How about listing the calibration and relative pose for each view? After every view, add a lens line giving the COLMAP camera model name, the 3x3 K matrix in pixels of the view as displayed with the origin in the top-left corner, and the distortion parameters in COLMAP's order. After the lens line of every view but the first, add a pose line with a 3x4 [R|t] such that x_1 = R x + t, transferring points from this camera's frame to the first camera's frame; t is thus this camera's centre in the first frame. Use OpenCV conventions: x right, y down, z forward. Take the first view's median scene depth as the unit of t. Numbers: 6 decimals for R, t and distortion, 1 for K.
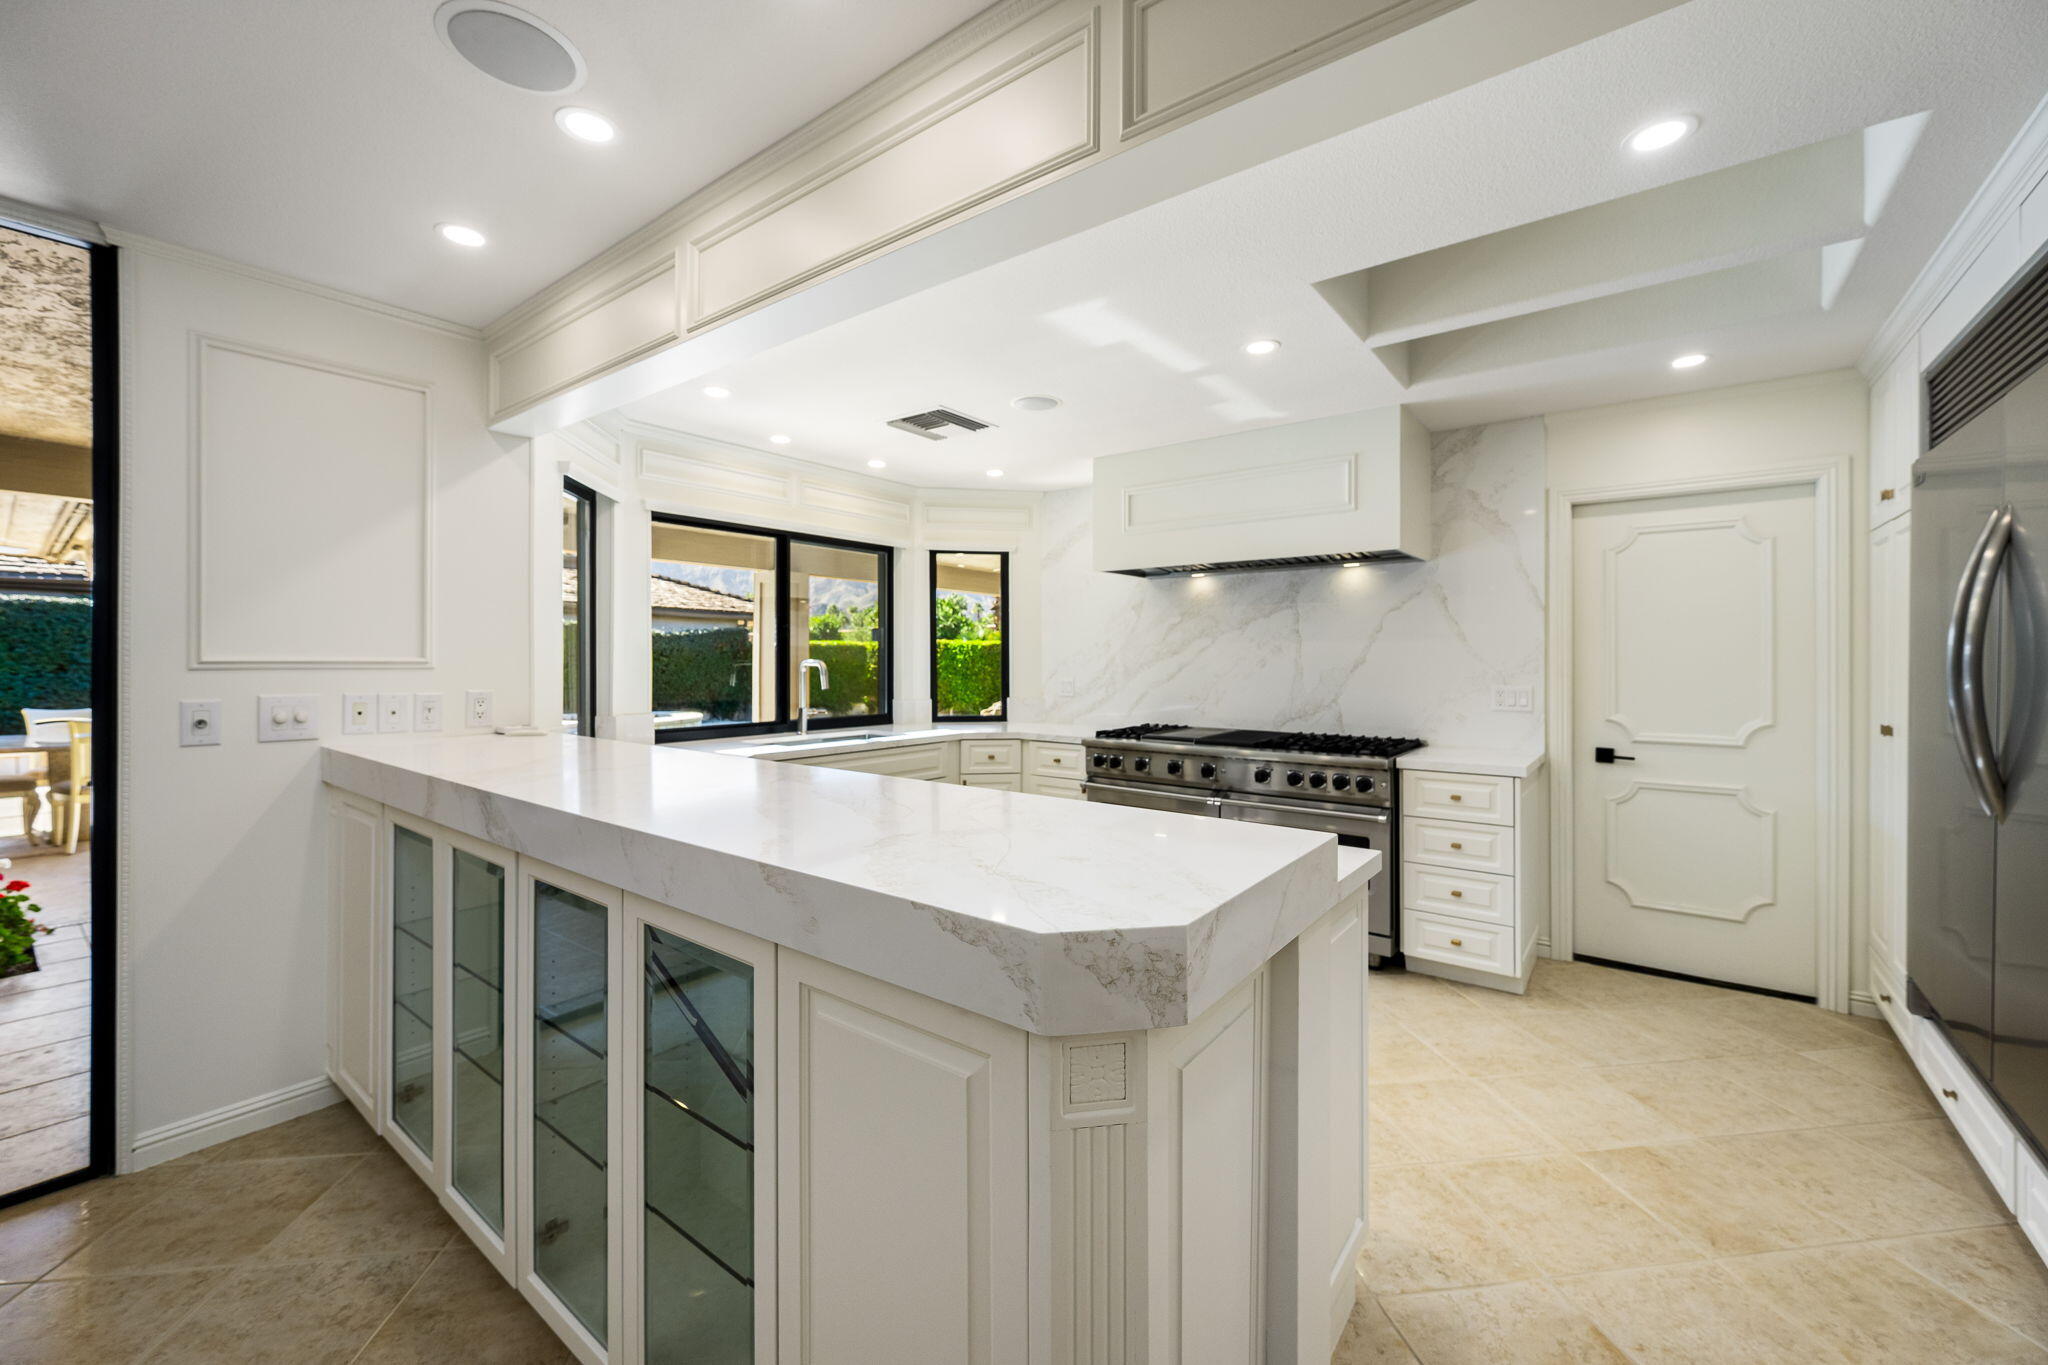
lens RADIAL K [[818.3, 0, 1036.2], [0, 818.3, 665.0], [0, 0, 1]] dist [0.000459, 0.000058]
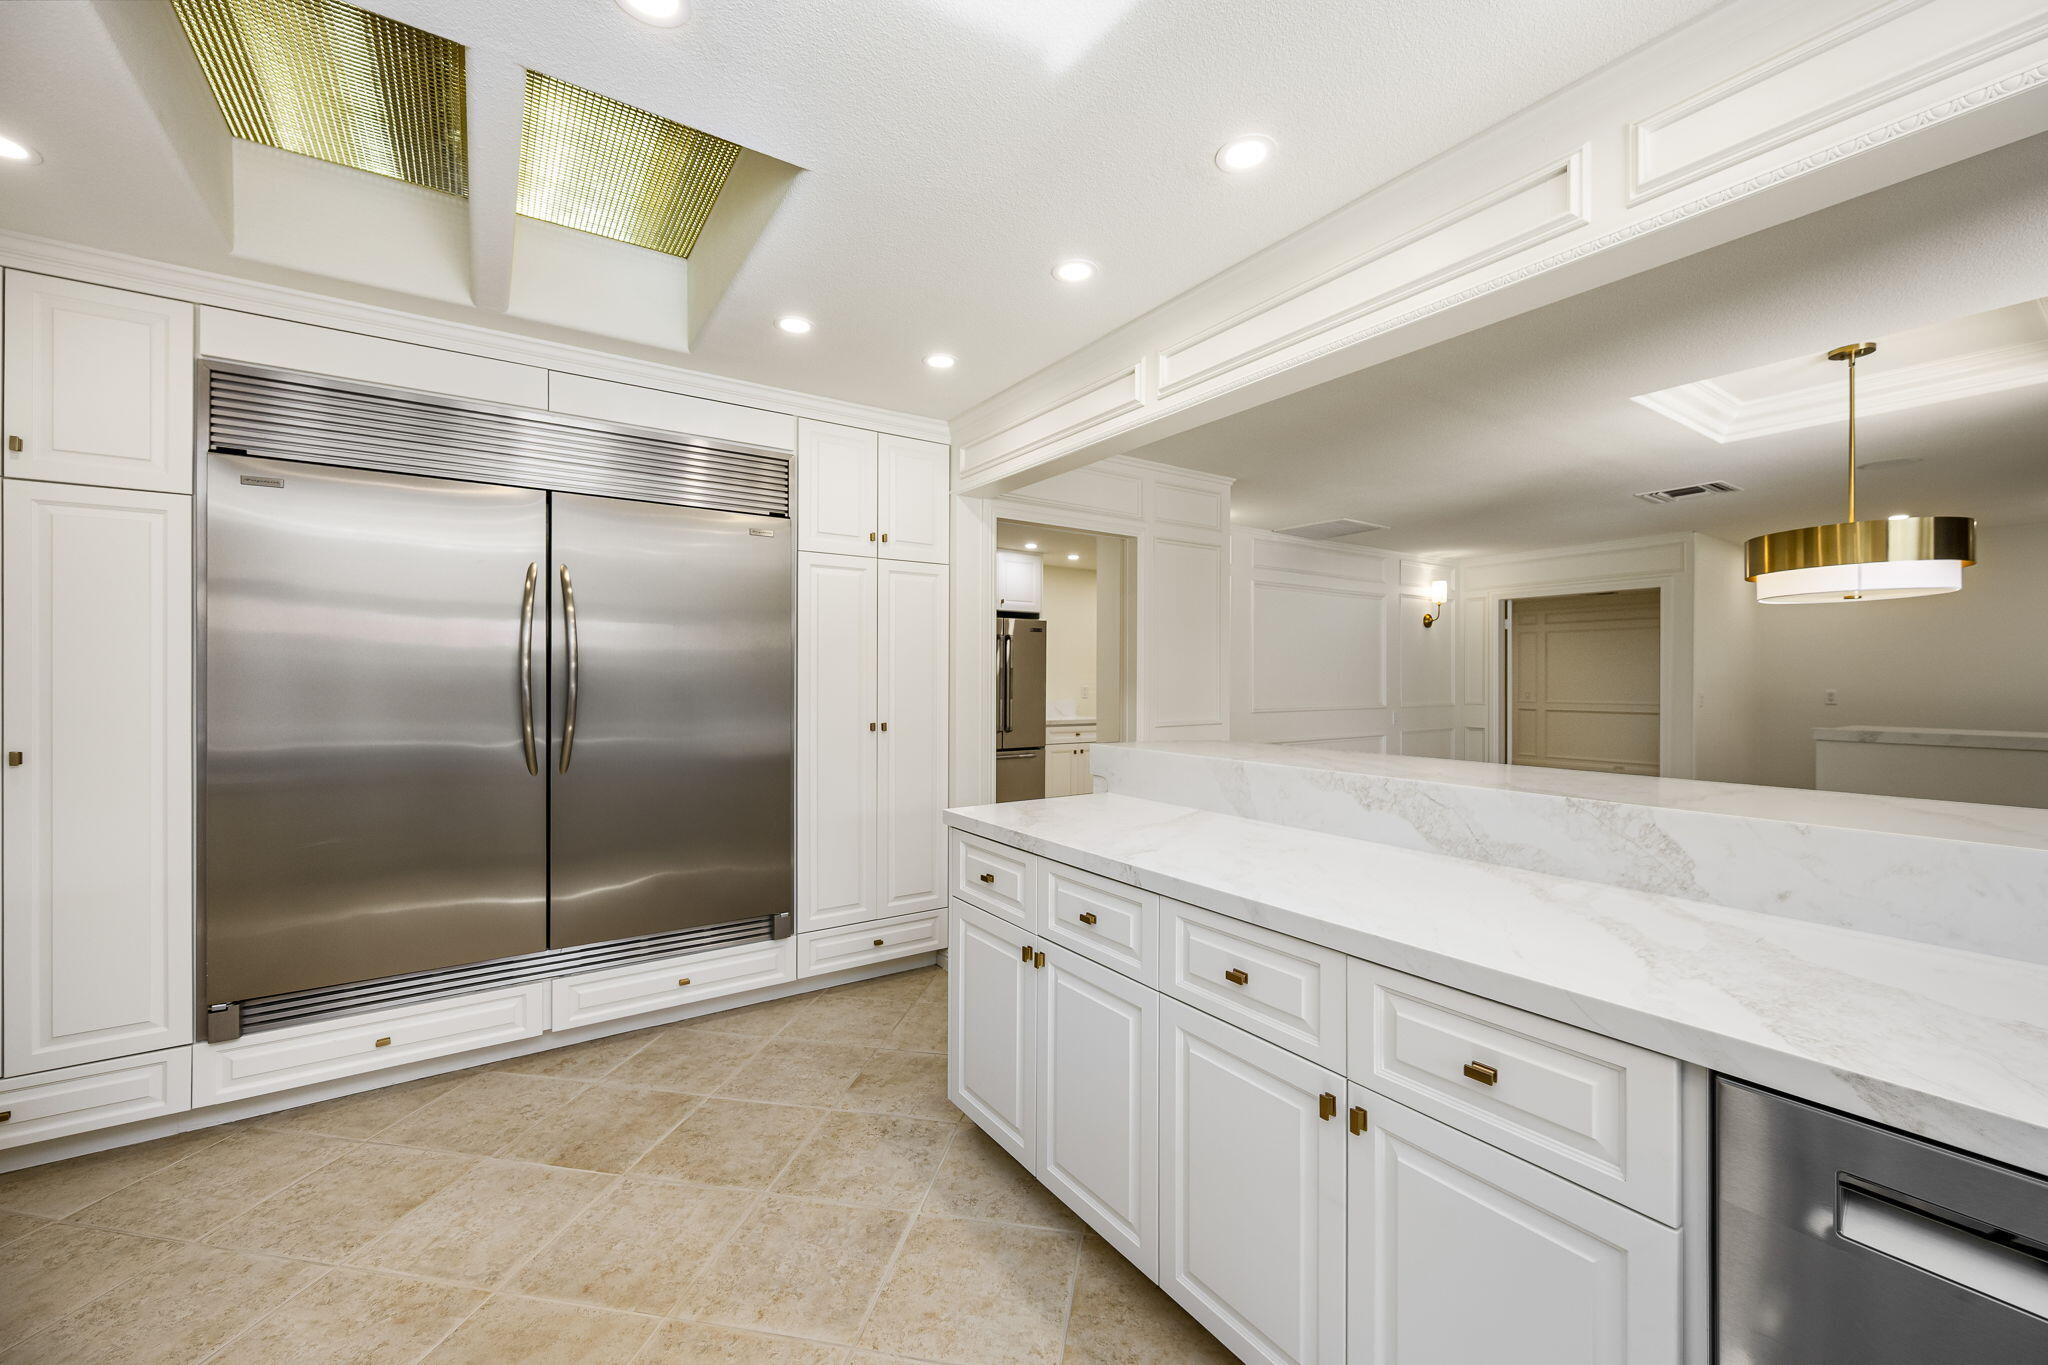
lens RADIAL K [[797.1, 0, 1025.2], [0, 797.1, 680.0], [0, 0, 1]] dist [-0.000769, -0.000159]
pose [[-0.946989, -0.006717, 0.321195, -0.050983], [-0.002632, 0.999910, 0.013151, -0.001322], [-0.321255, 0.011608, -0.946922, 0.924329]]
